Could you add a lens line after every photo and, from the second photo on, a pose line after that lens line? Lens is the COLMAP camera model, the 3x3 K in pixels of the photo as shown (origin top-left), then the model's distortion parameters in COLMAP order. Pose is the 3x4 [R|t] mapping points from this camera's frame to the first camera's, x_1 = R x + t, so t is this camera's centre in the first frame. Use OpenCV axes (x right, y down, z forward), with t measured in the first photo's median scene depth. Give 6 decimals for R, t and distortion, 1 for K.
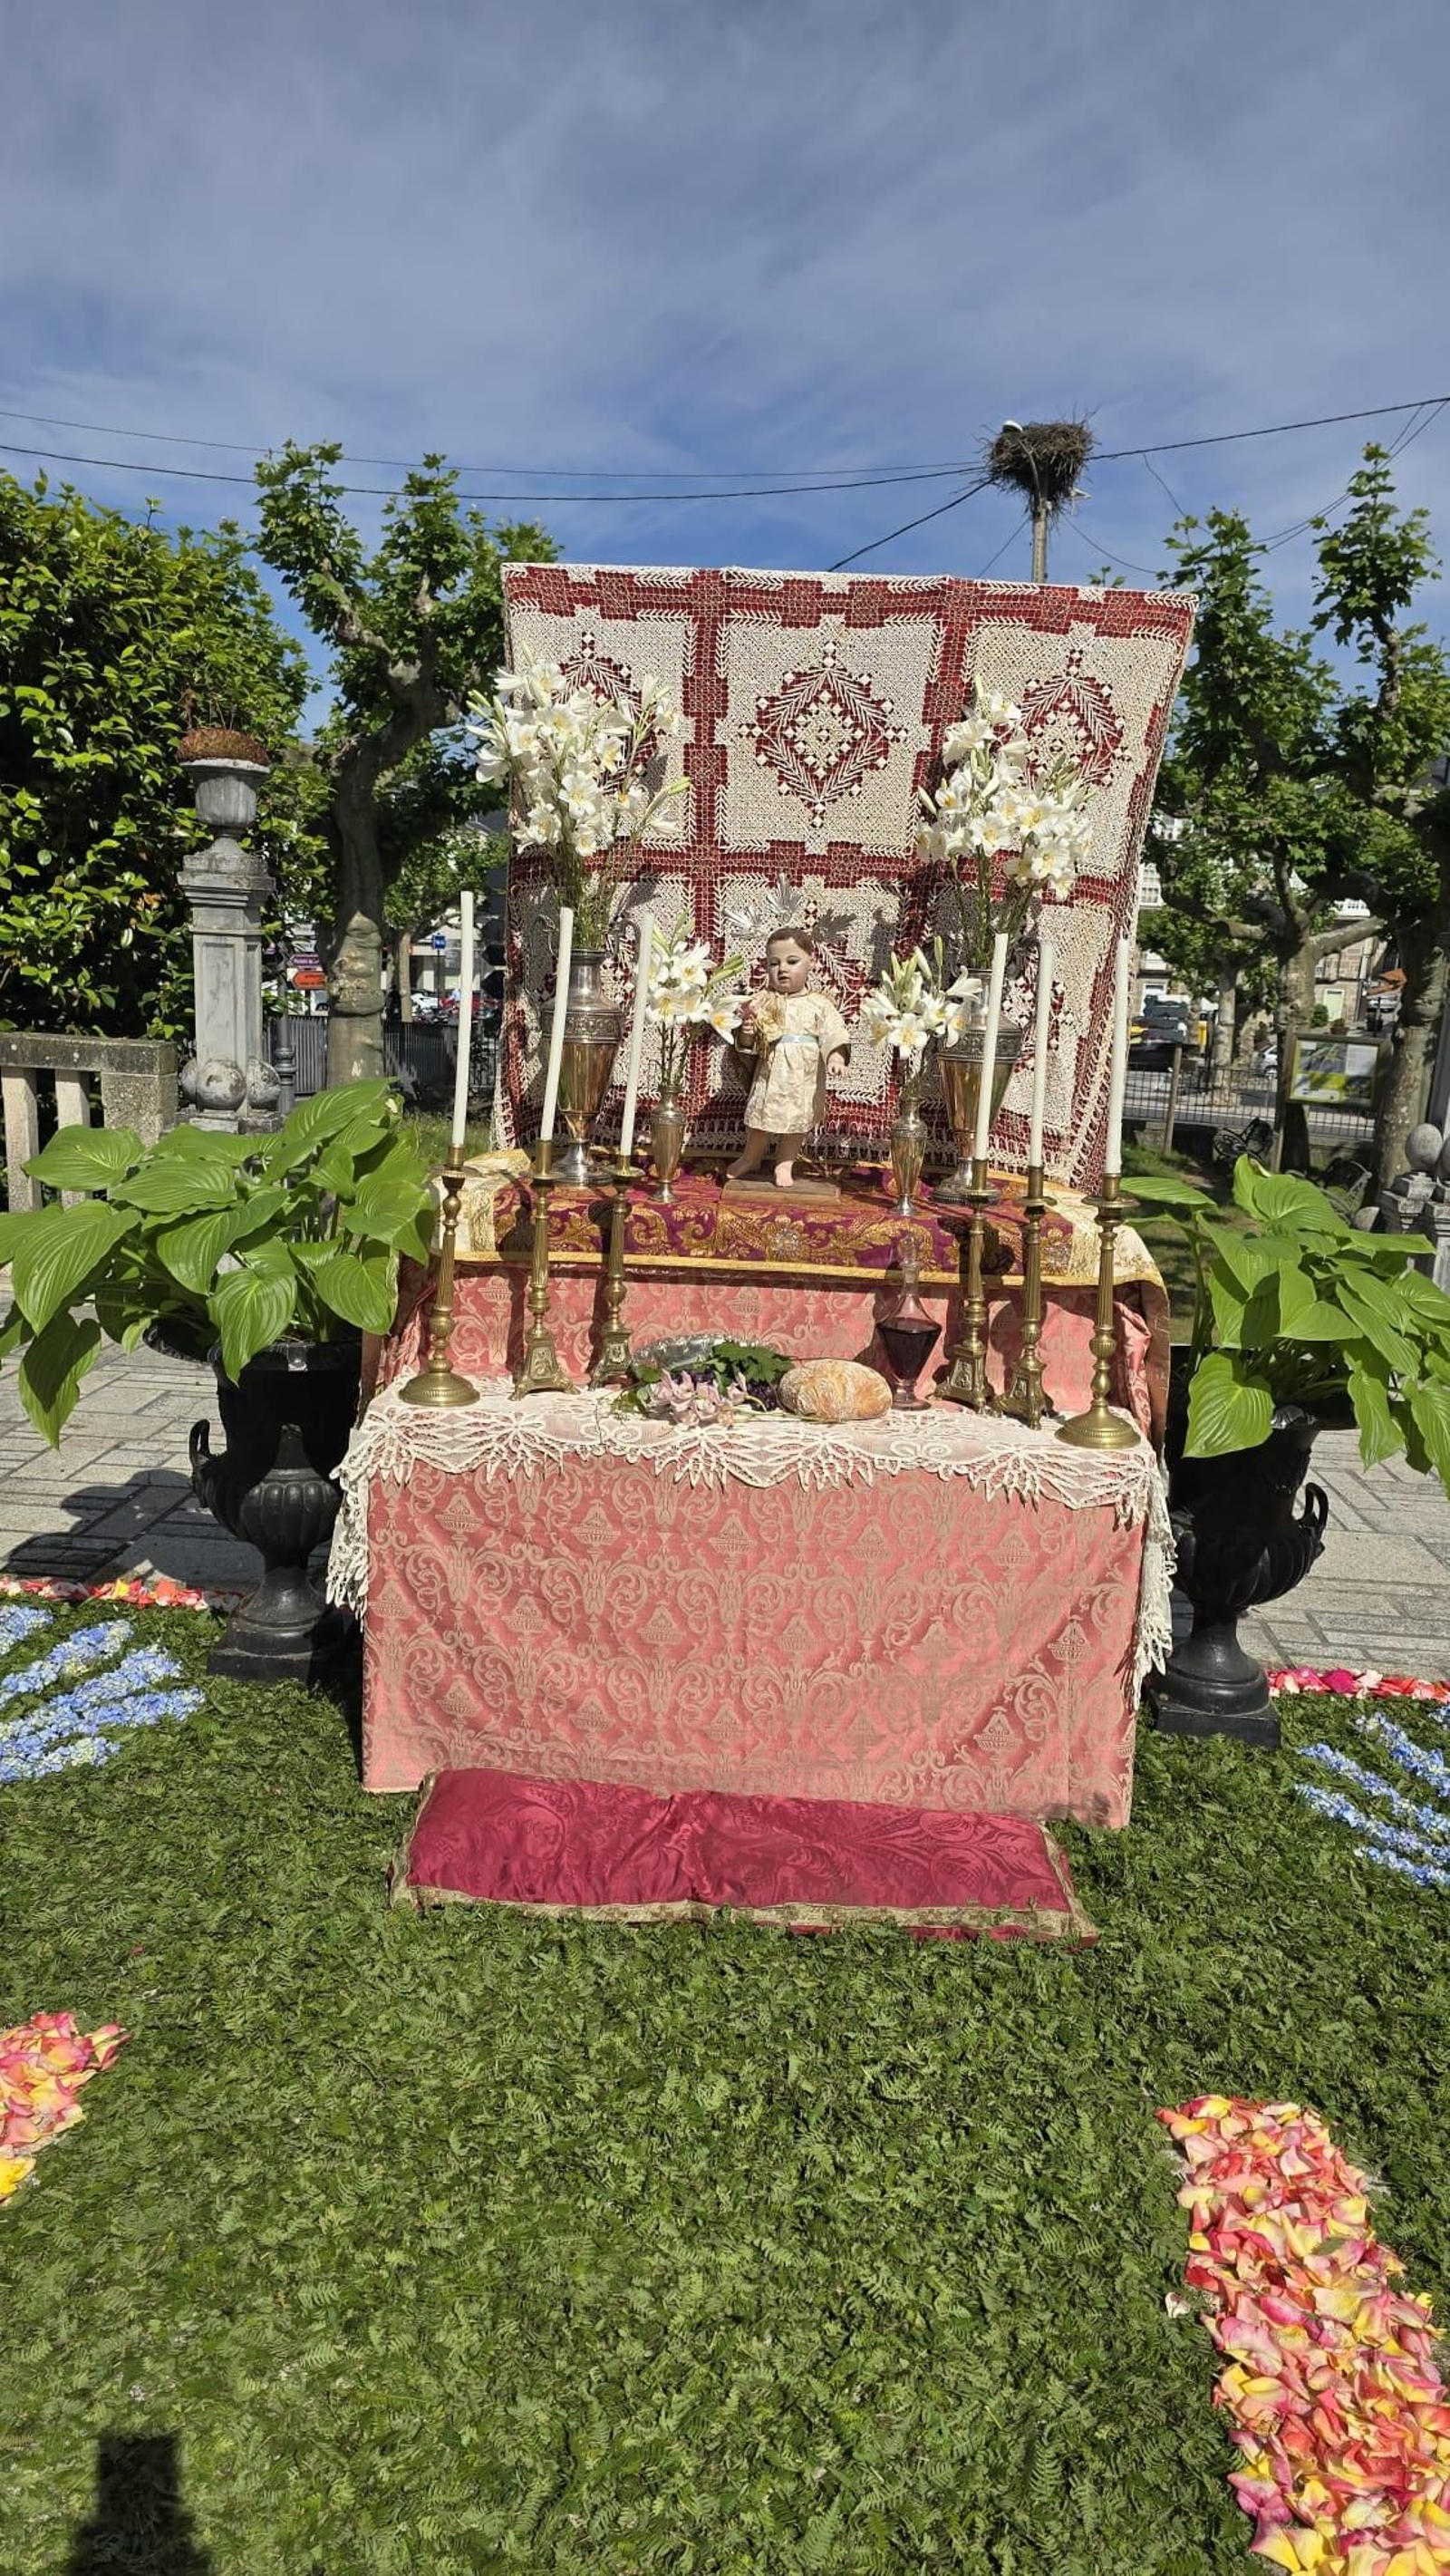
lens RADIAL K [[1722.7, 0, 715.2], [0, 1722.7, 1296.7], [0, 0, 1]] dist [0.073564, -0.048247]
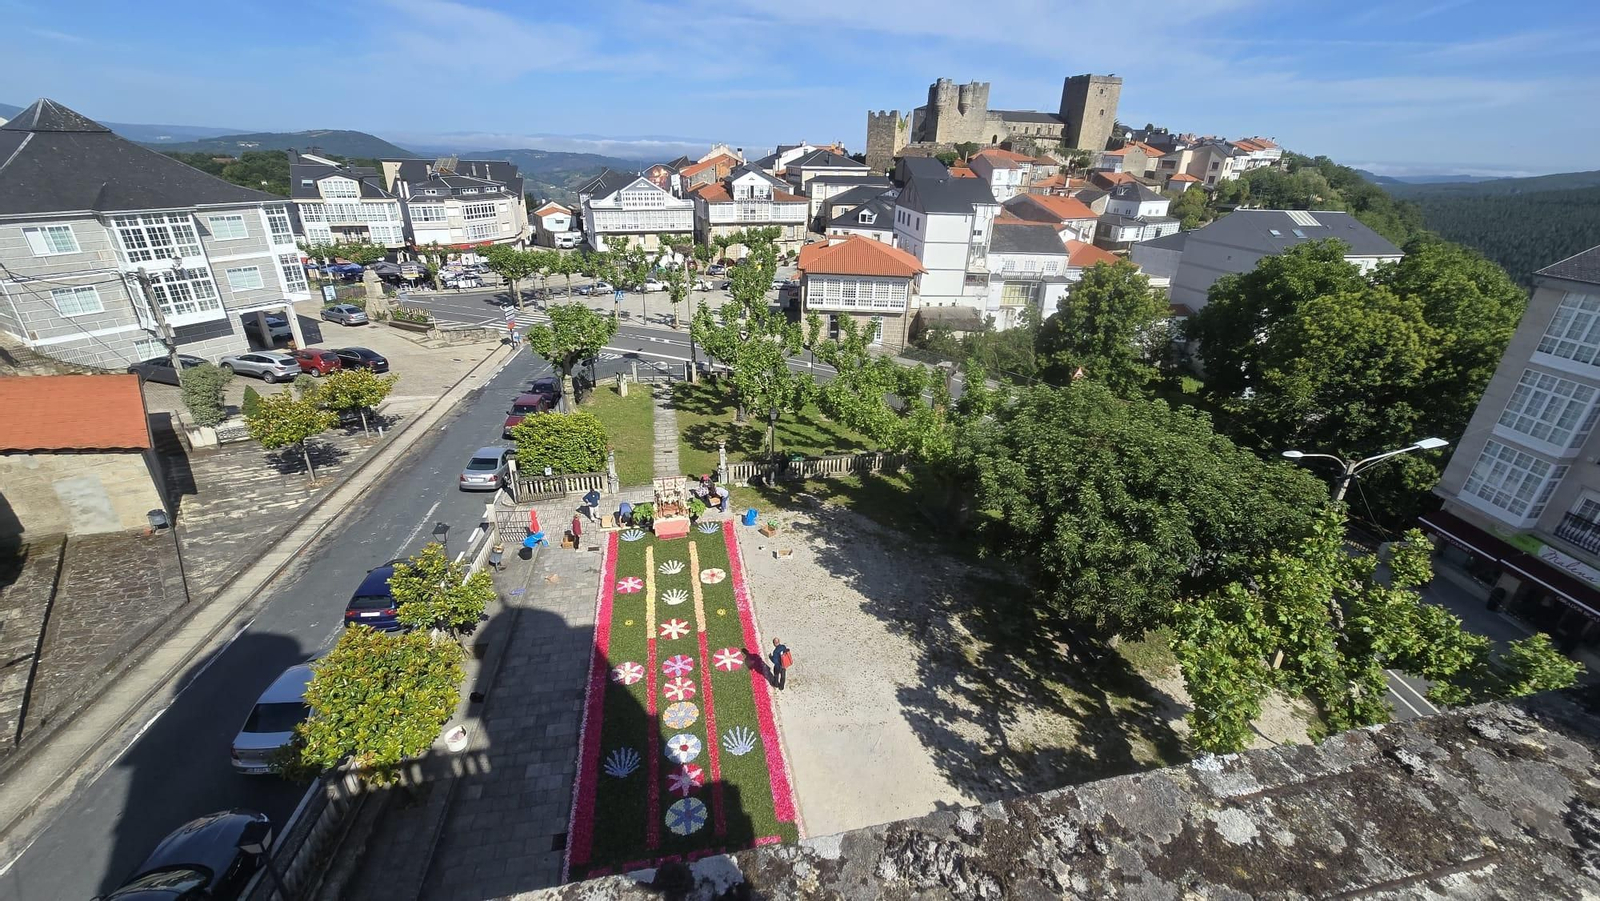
lens RADIAL K [[658.8, 0, 806.7], [0, 658.8, 449.5], [0, 0, 1]] dist [-0.003229, -0.000215]
pose [[0.953394, -0.140562, 0.266987, -0.417525], [0.073619, 0.966485, 0.245943, -2.534447], [-0.292609, -0.214825, 0.931789, -6.700678]]
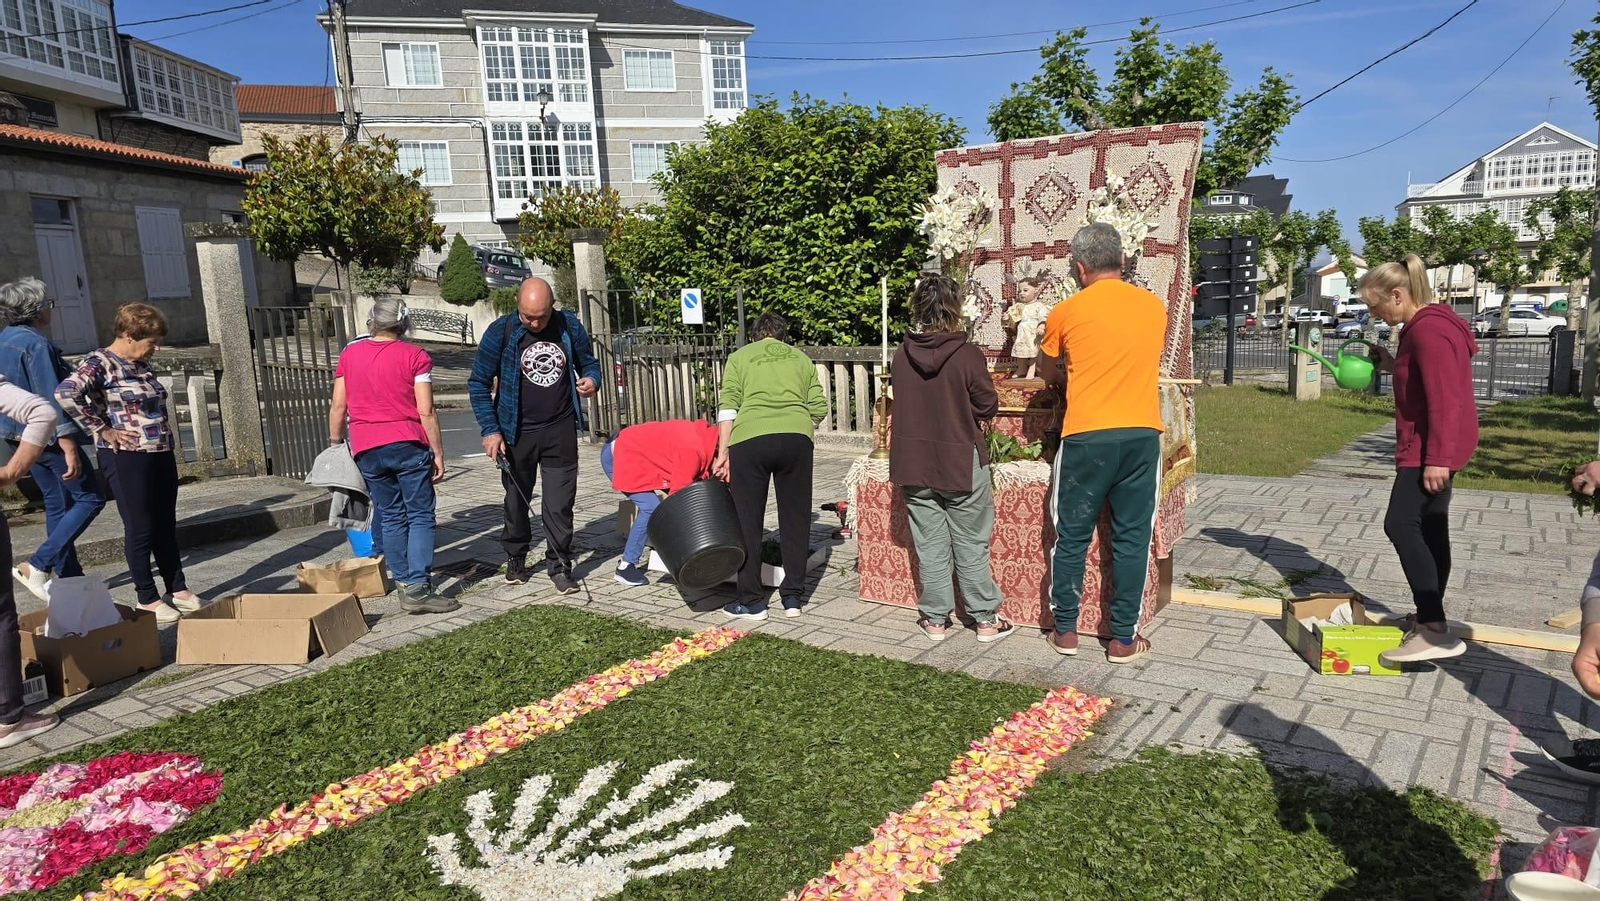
lens RADIAL K [[1067.7, 0, 836.5], [0, 1067.7, 463.2], [0, 0, 1]] dist [0.083697, -0.084593]
pose [[0.868132, 0.000367, -0.496333, 0.562906], [-0.023033, 0.998952, -0.039548, 0.123497], [0.495799, 0.045765, 0.867231, -0.475417]]
